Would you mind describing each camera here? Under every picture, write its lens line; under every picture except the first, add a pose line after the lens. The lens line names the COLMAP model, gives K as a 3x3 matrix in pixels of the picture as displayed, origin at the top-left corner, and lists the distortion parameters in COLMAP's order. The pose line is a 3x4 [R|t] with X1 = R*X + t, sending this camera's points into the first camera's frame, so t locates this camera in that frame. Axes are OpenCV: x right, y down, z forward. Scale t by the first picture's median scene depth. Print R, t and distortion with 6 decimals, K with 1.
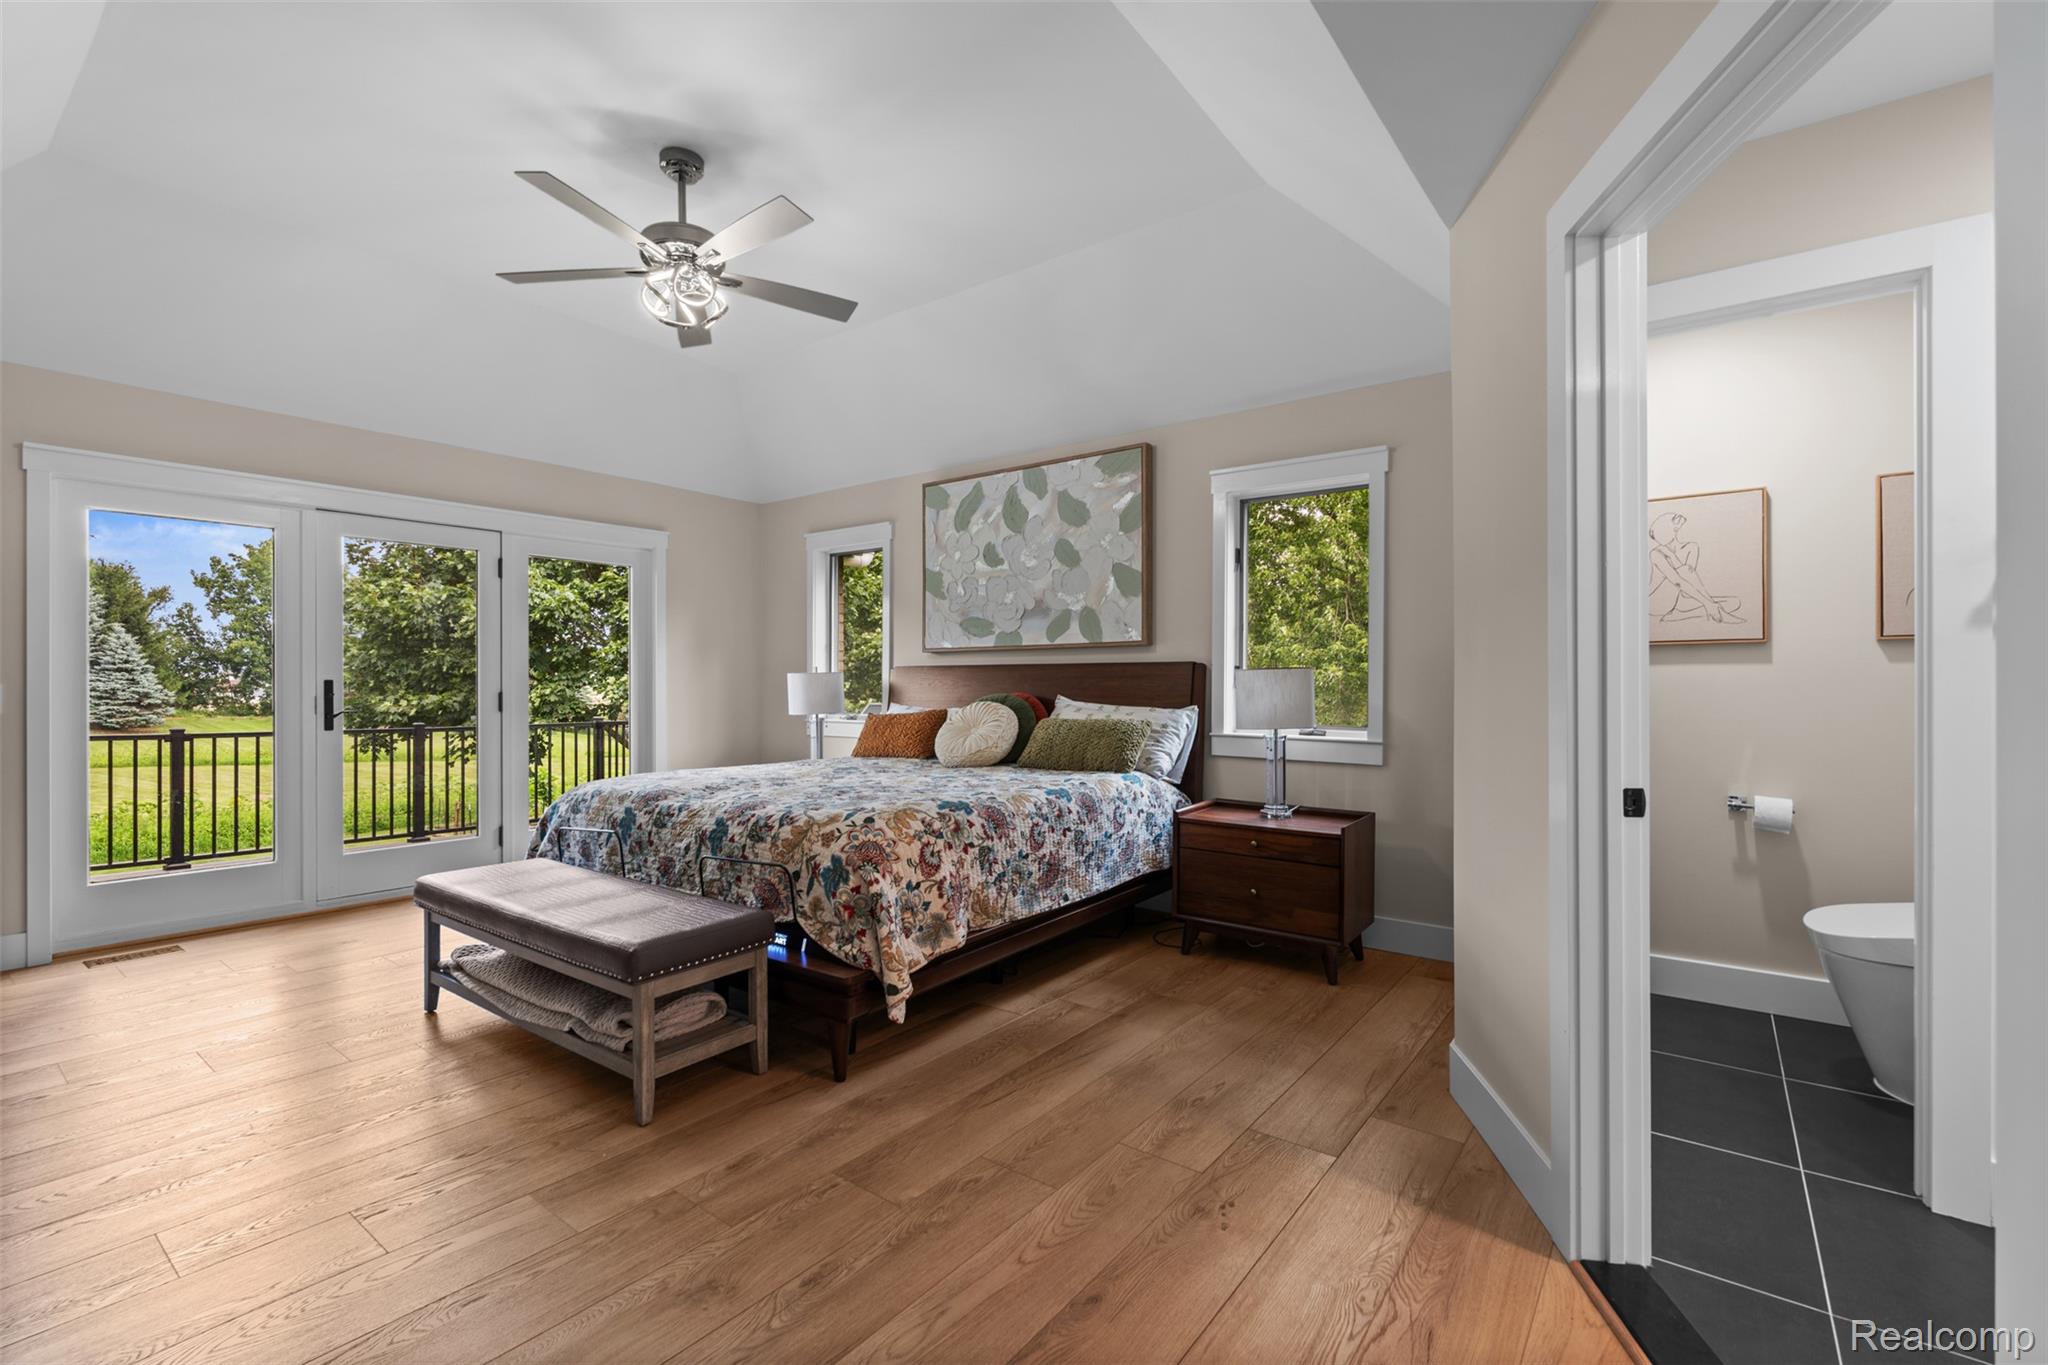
lens RADIAL K [[897.6, 0, 1024.7], [0, 897.6, 681.7], [0, 0, 1]] dist [-0.003078, 0.000209]
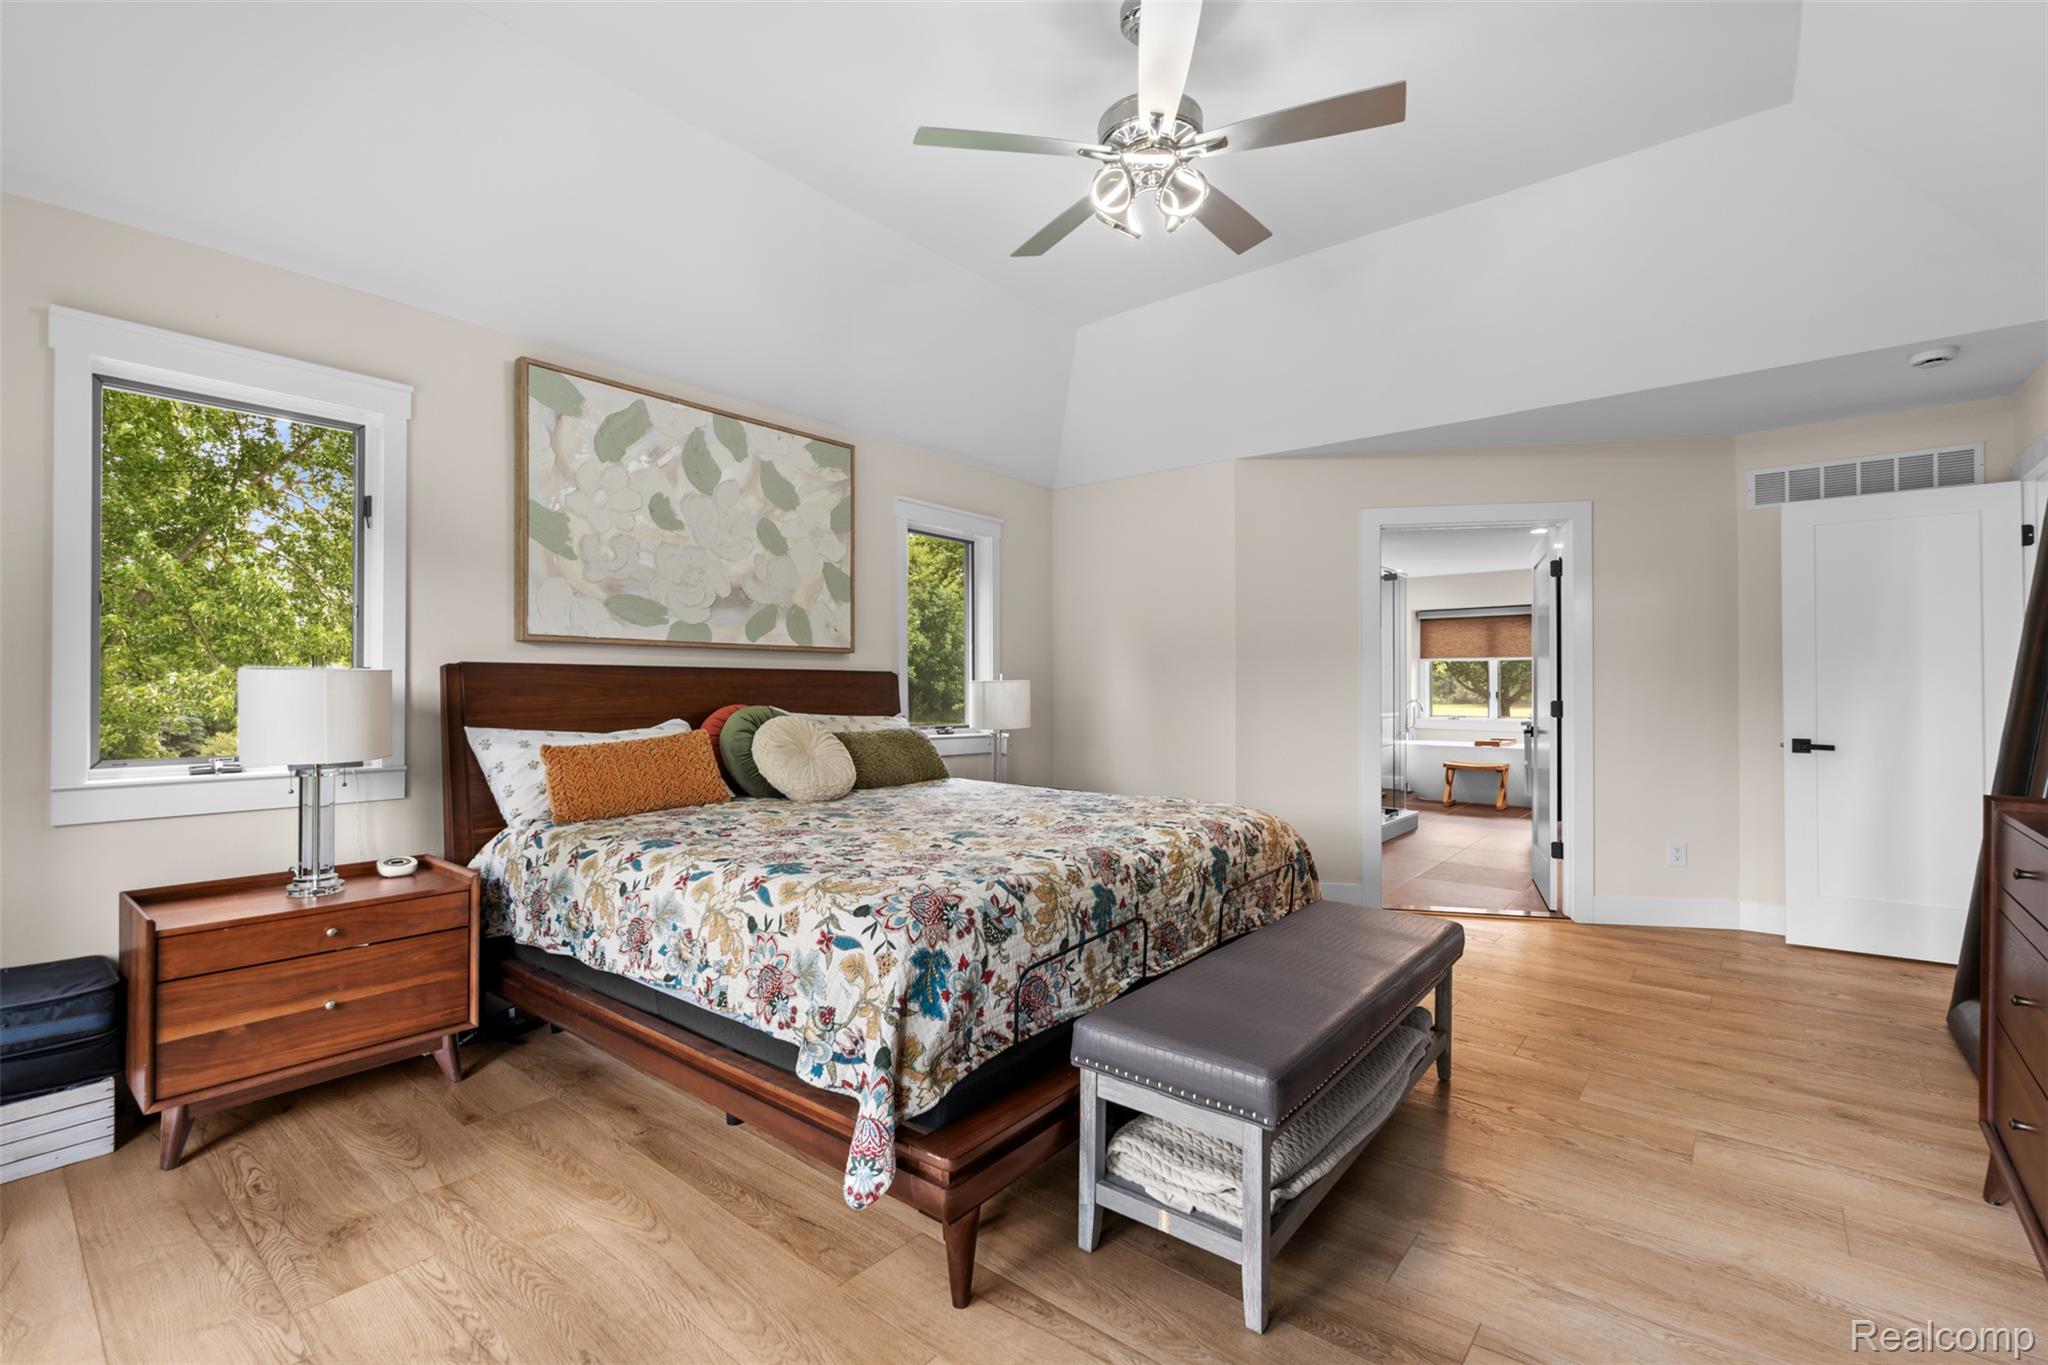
lens RADIAL K [[897.6, 0, 1023.5], [0, 897.6, 677.0], [0, 0, 1]] dist [-0.003078, 0.000209]
pose [[0.039721, 0.013957, 0.999113, -0.970258], [-0.004743, 0.999894, -0.013779, -0.002469], [-0.999200, -0.004192, 0.039783, 0.905354]]
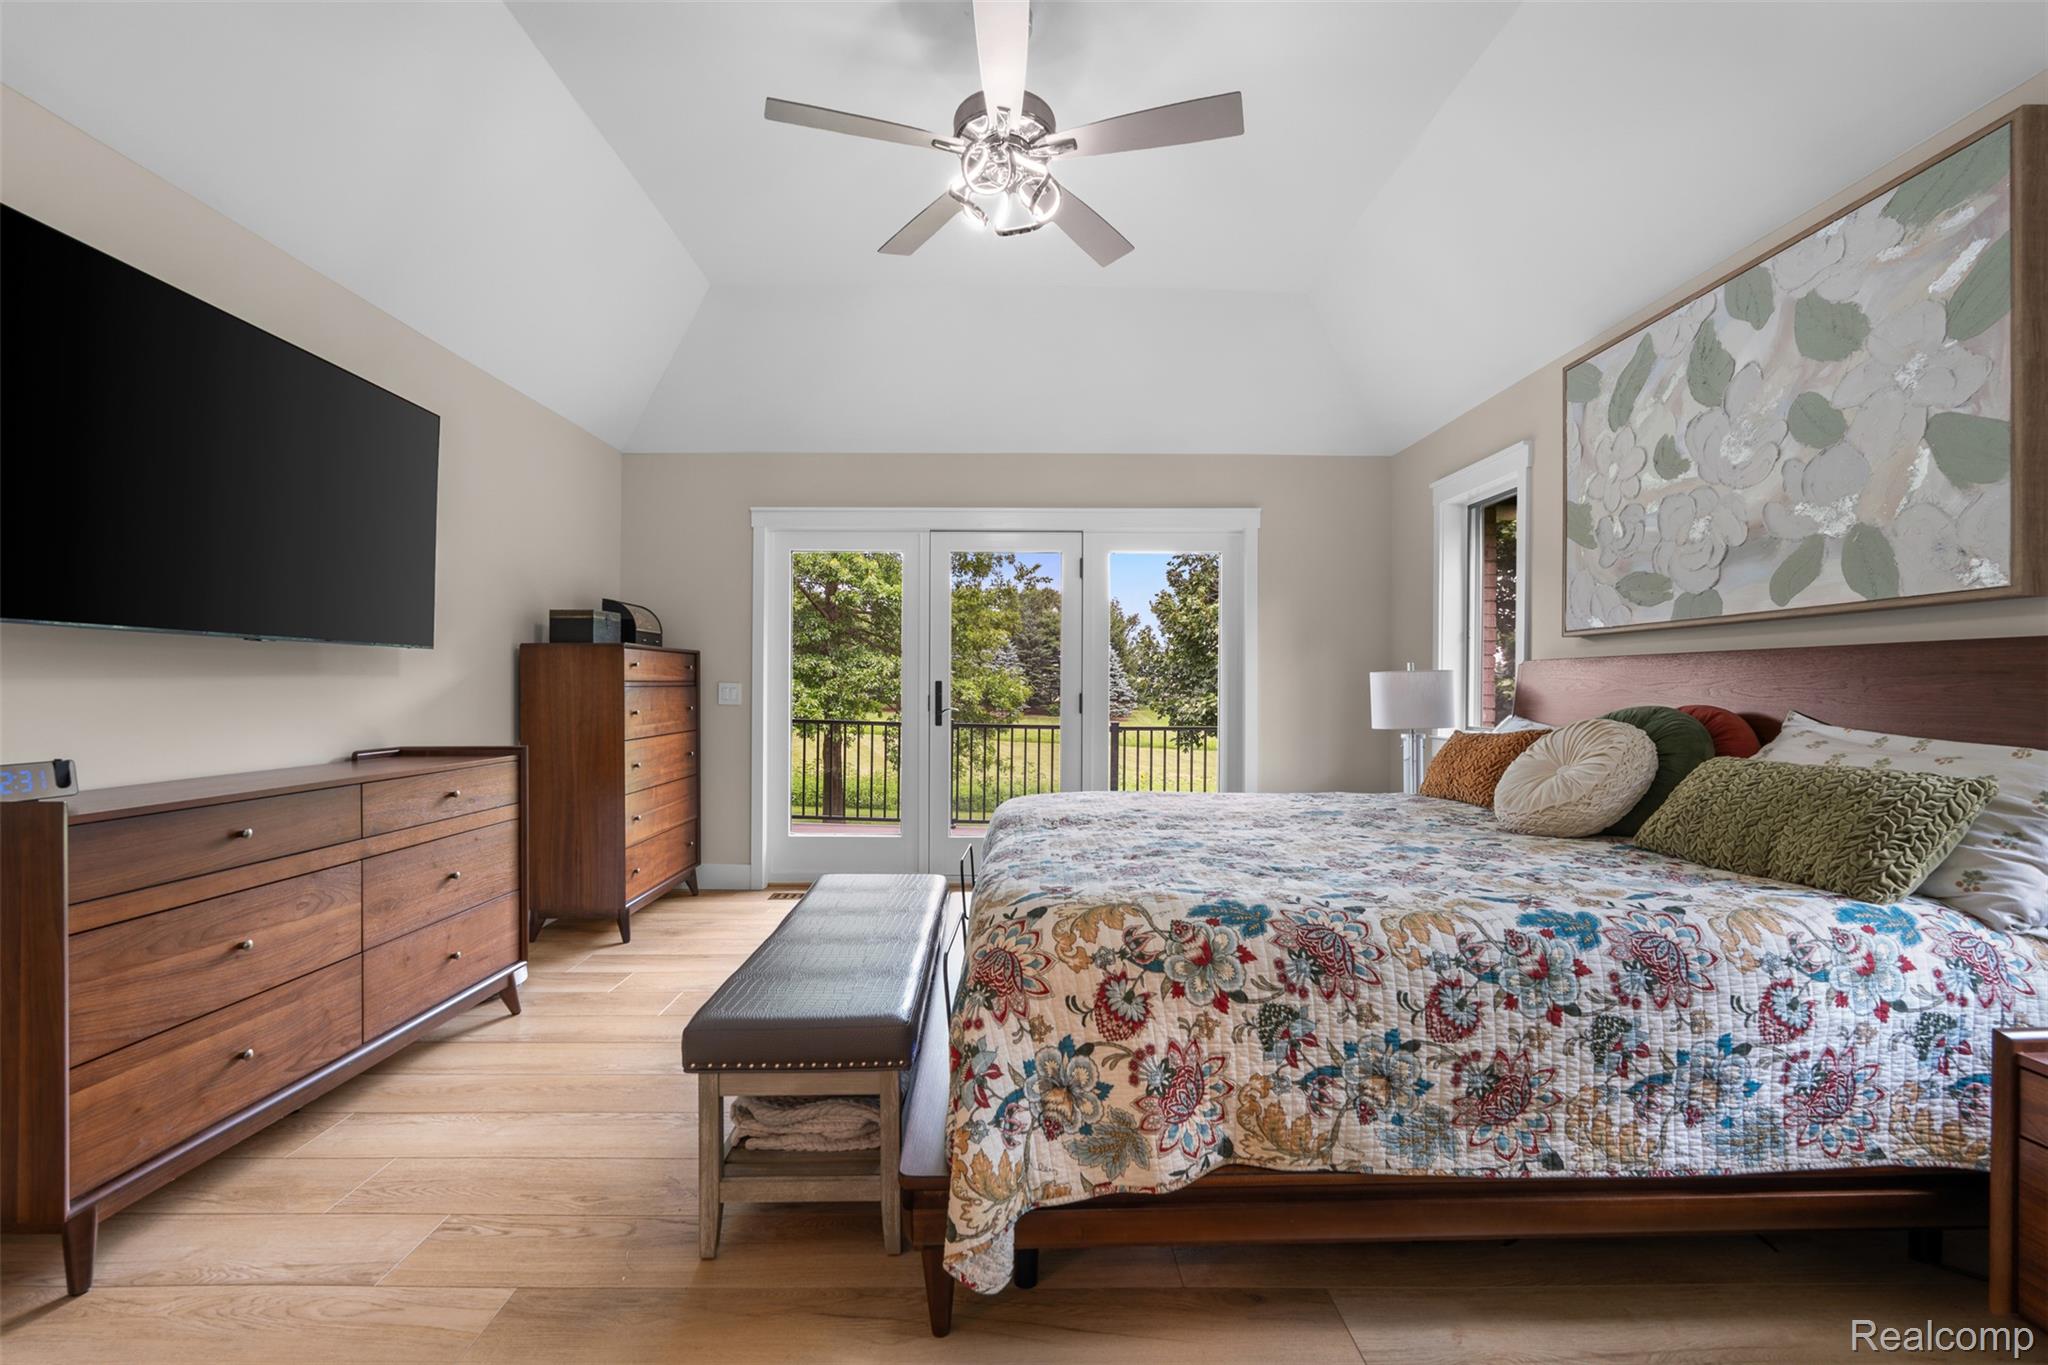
lens RADIAL K [[897.6, 0, 1014.3], [0, 897.6, 682.7], [0, 0, 1]] dist [-0.003078, 0.000209]
pose [[0.612192, 0.001734, -0.790708, 0.205487], [-0.003964, 0.999992, -0.000876, 0.001774], [0.790700, 0.003671, 0.612193, 0.444062]]
